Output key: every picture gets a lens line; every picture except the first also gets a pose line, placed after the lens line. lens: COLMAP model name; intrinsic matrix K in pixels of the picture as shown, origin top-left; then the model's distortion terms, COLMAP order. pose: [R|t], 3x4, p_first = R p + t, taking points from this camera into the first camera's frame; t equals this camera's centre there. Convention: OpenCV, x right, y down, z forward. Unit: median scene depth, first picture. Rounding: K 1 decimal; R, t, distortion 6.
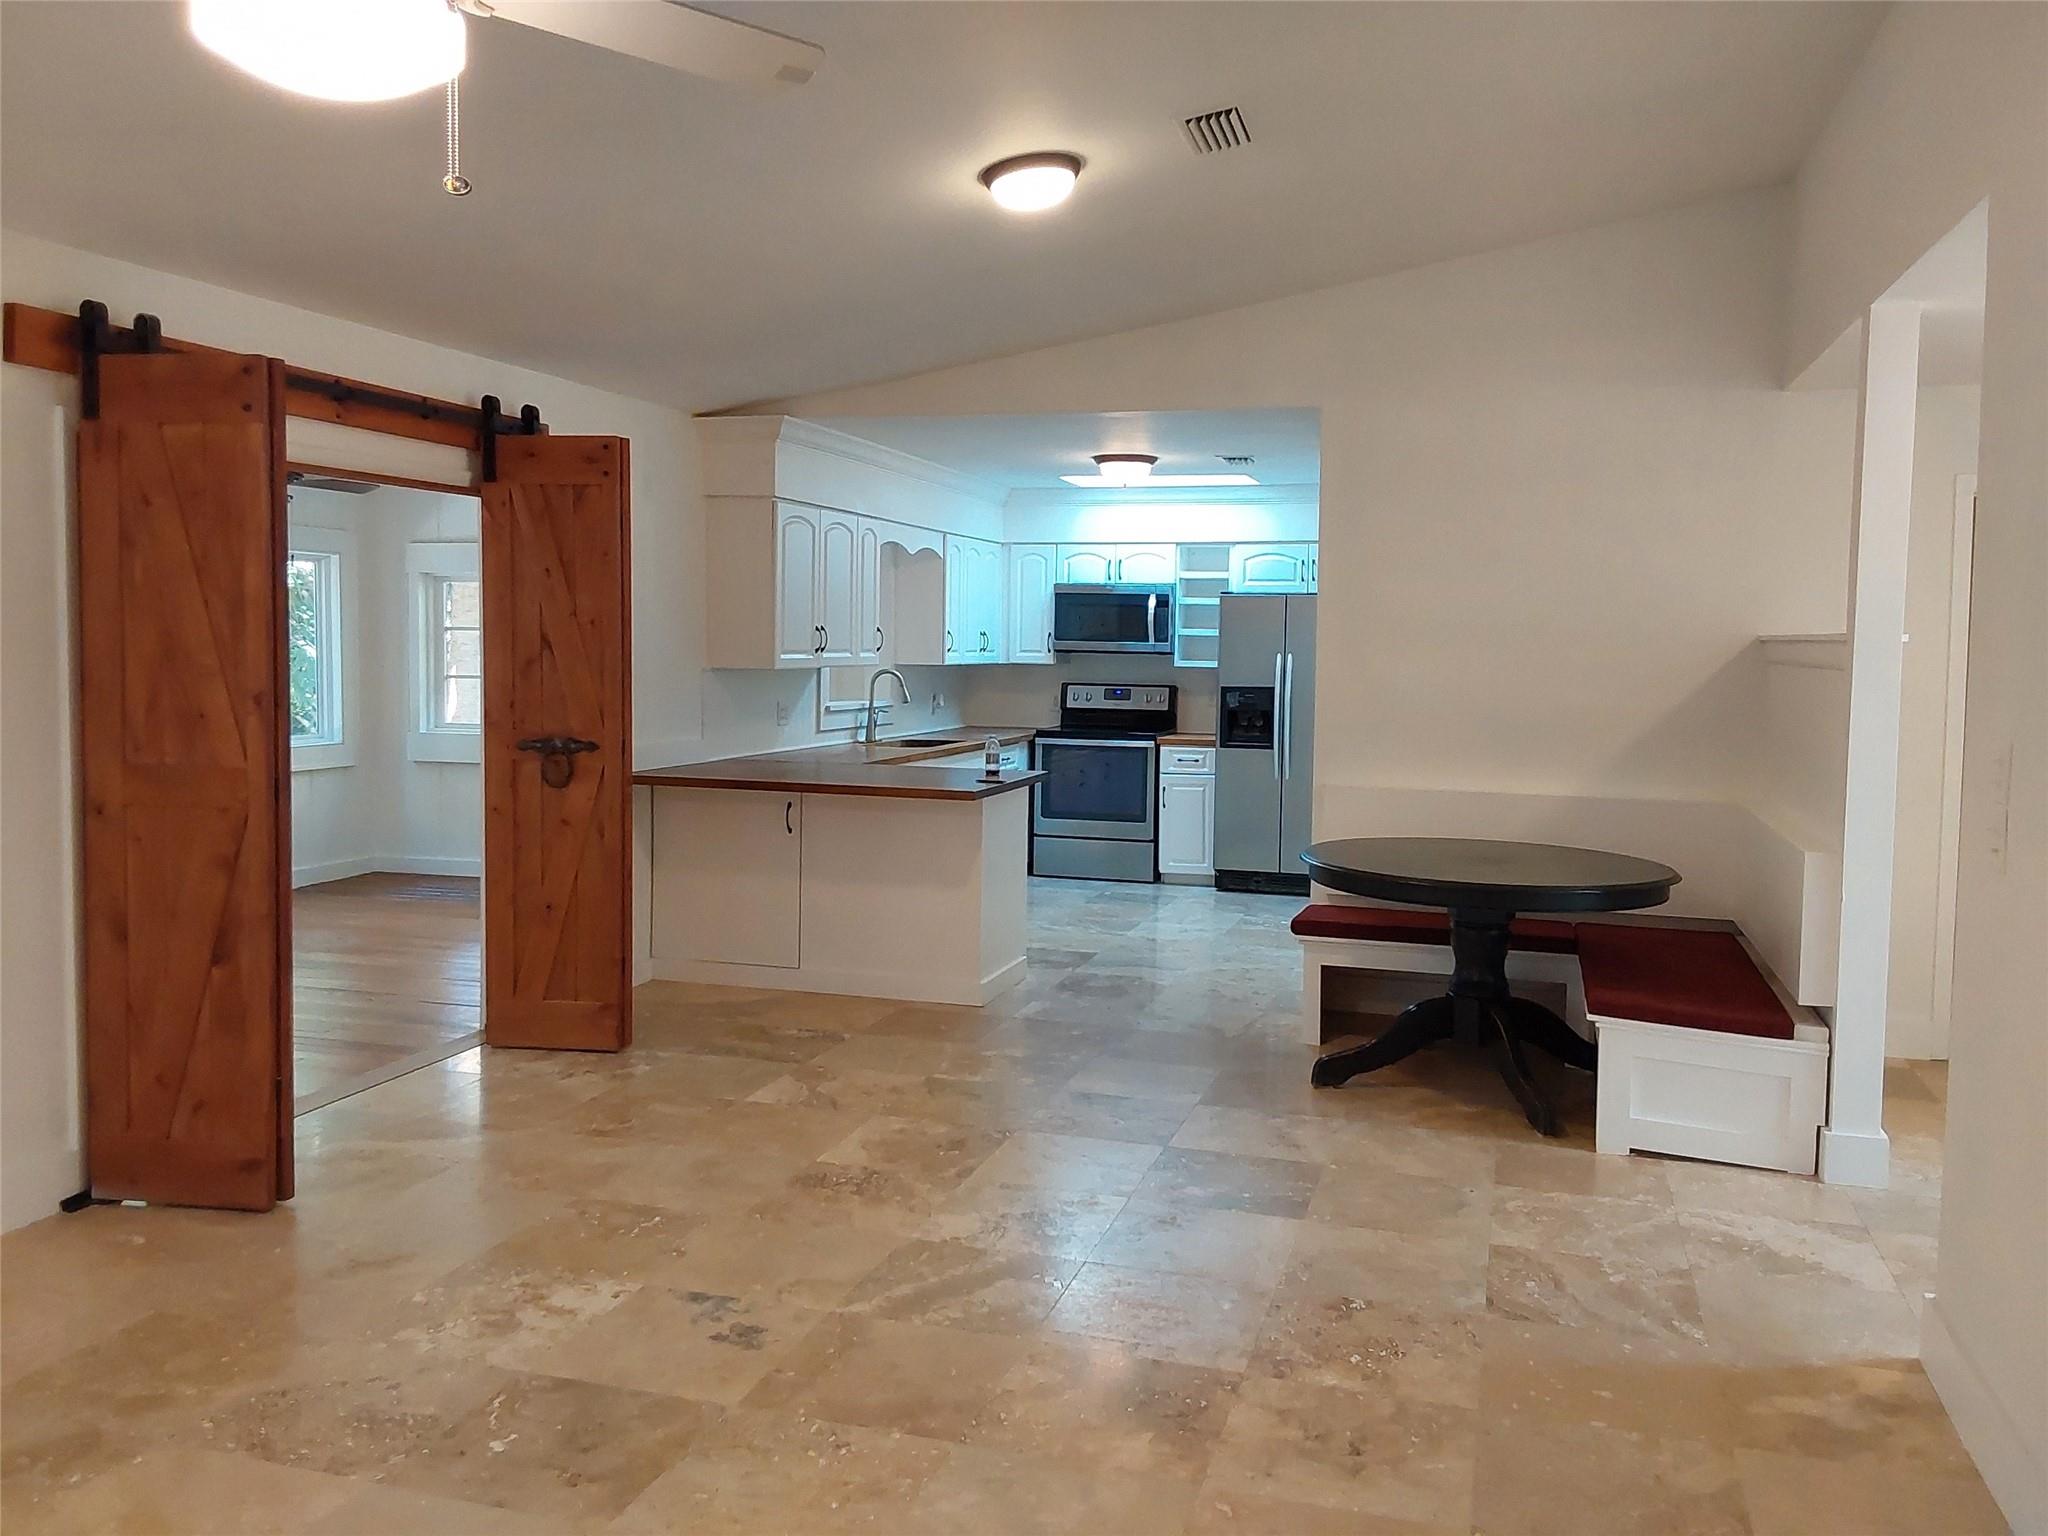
lens RADIAL K [[1650.8, 0, 1015.3], [0, 1650.8, 768.0], [0, 0, 1]] dist [0.046135, -0.046944]
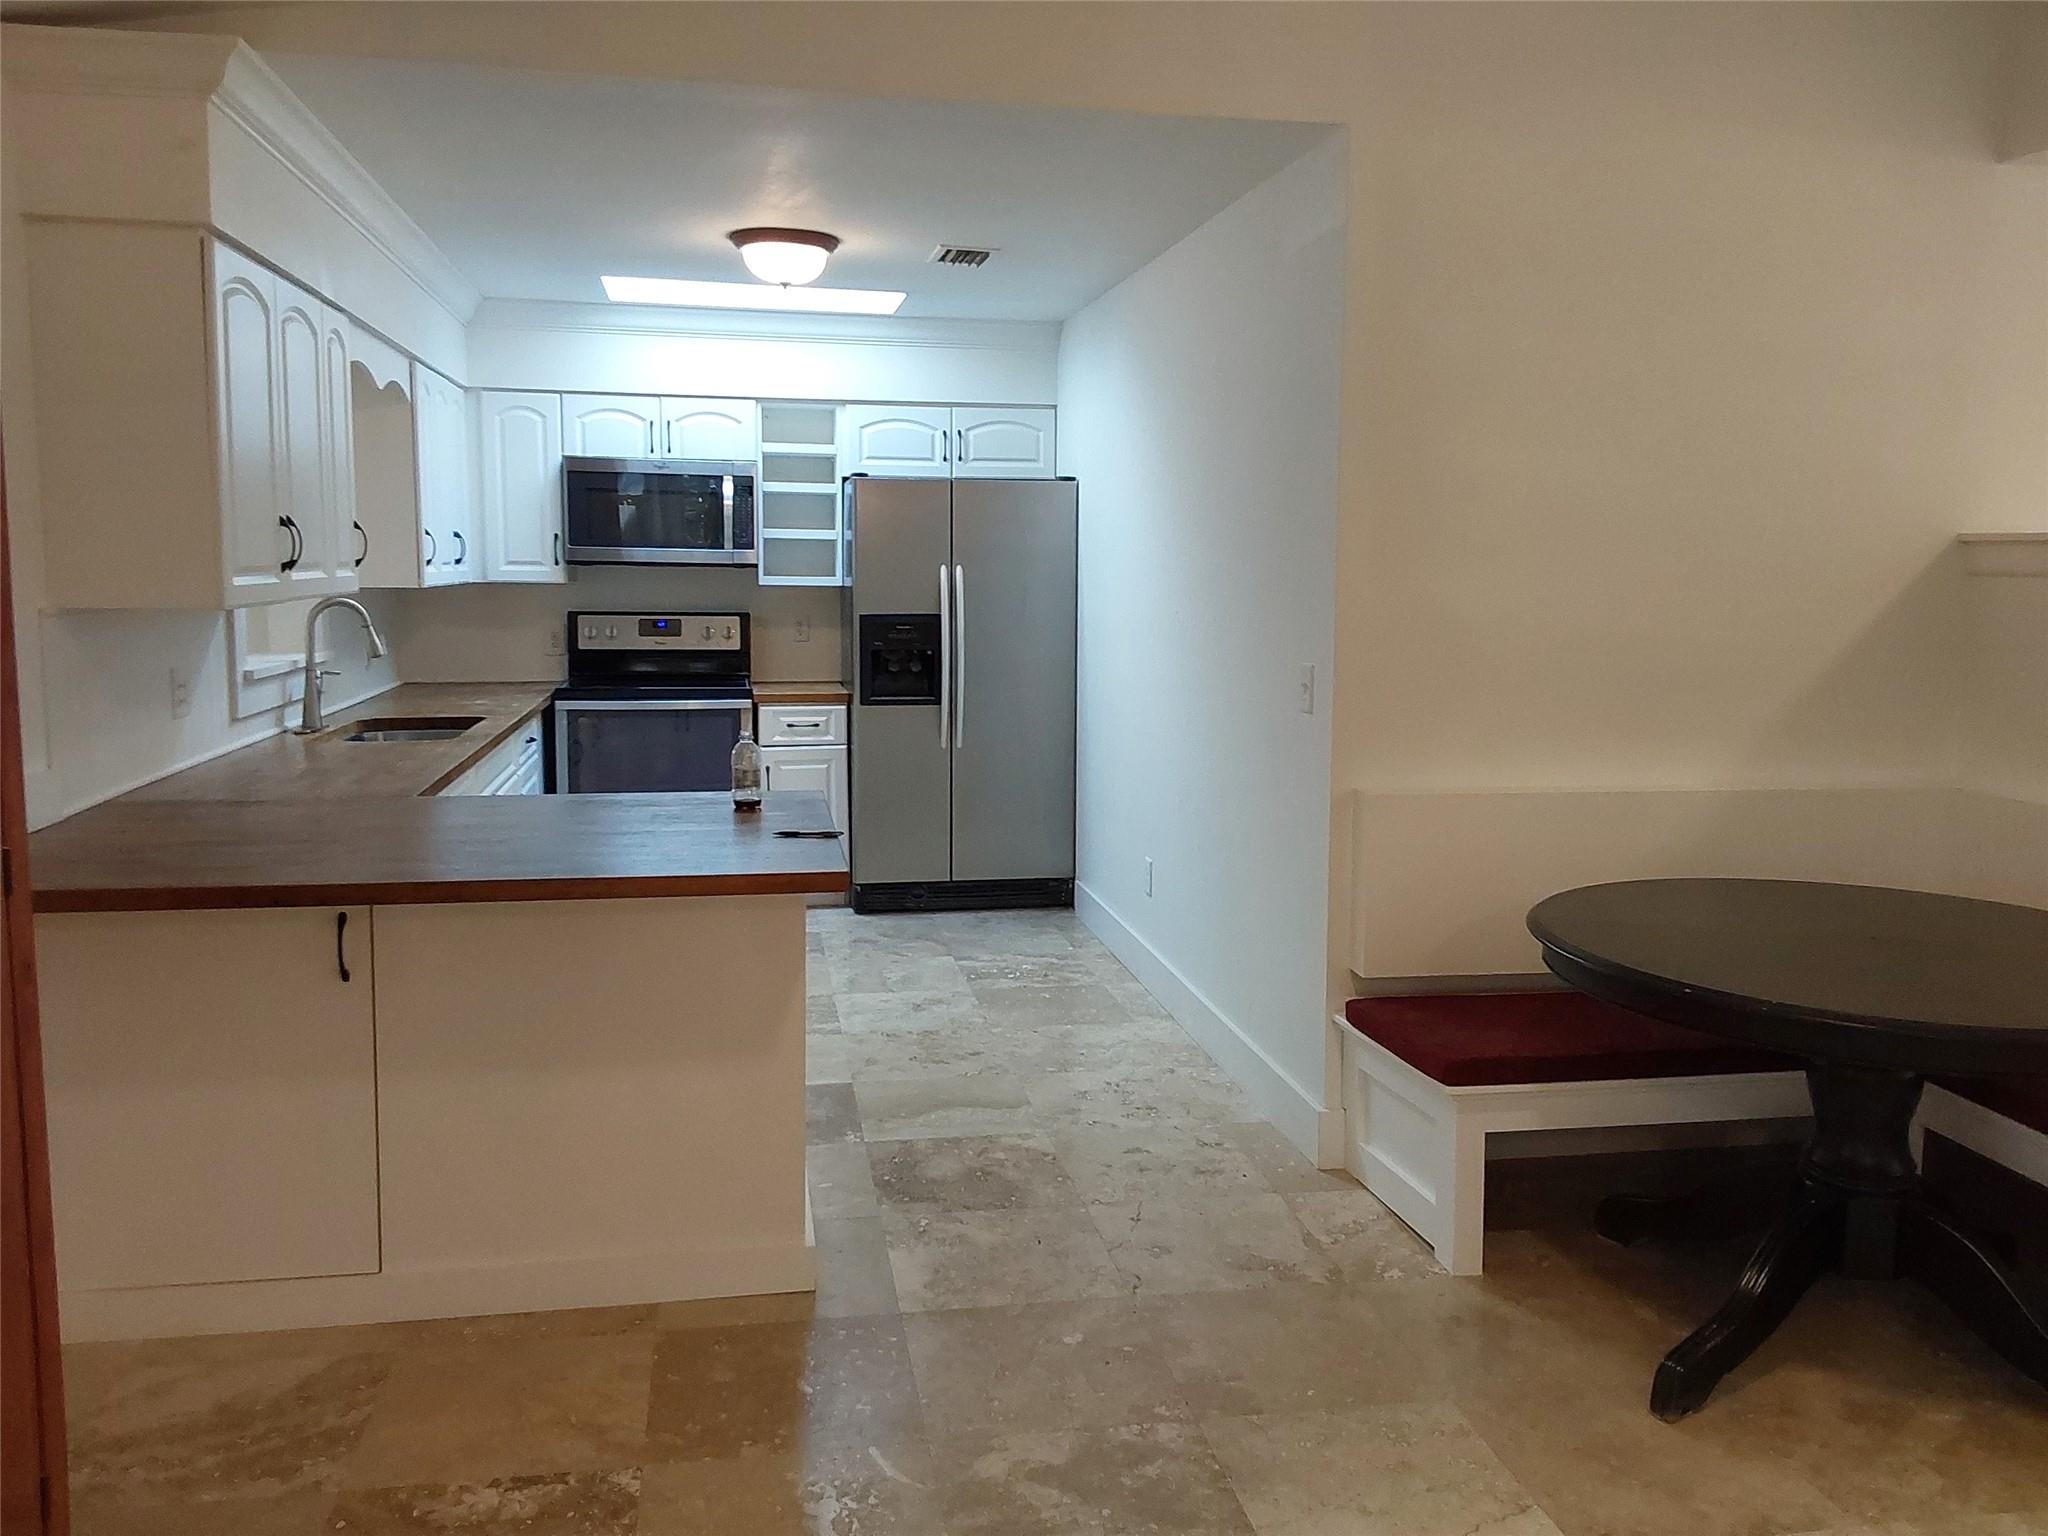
lens RADIAL K [[1650.8, 0, 1041.0], [0, 1650.8, 758.0], [0, 0, 1]] dist [0.046135, -0.046944]
pose [[0.885482, -0.062033, 0.460515, -0.119087], [0.039103, 0.997481, 0.059177, -0.027143], [-0.463026, -0.034392, 0.885677, 0.355527]]
